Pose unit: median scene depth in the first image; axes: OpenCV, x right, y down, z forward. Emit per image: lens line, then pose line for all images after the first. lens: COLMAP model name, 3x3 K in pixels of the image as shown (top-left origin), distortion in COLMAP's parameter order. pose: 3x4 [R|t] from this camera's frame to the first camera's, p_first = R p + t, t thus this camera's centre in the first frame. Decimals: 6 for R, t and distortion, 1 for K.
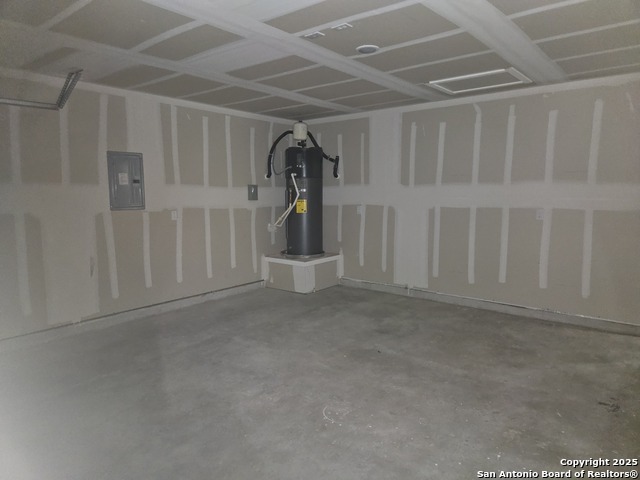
lens RADIAL K [[425.8, 0, 326.7], [0, 425.8, 238.2], [0, 0, 1]] dist [0.036569, -0.001282]
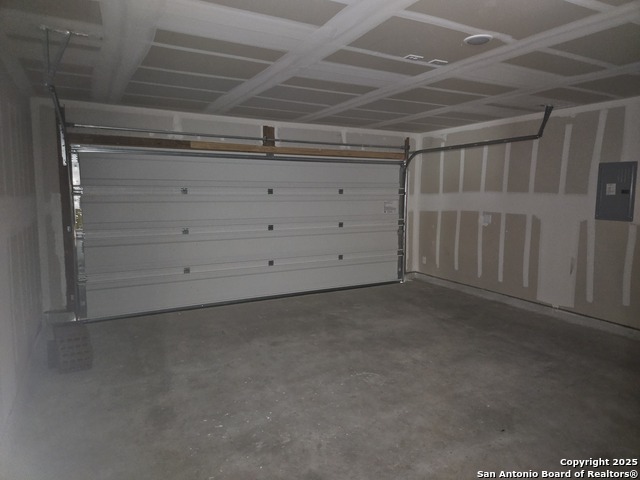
lens RADIAL K [[425.8, 0, 326.7], [0, 425.8, 238.2], [0, 0, 1]] dist [0.036569, -0.001282]
pose [[-0.374245, 0.110376, -0.920738, 0.879062], [-0.116684, 0.979395, 0.164836, -0.140362], [0.919959, 0.169124, -0.353655, 0.933980]]
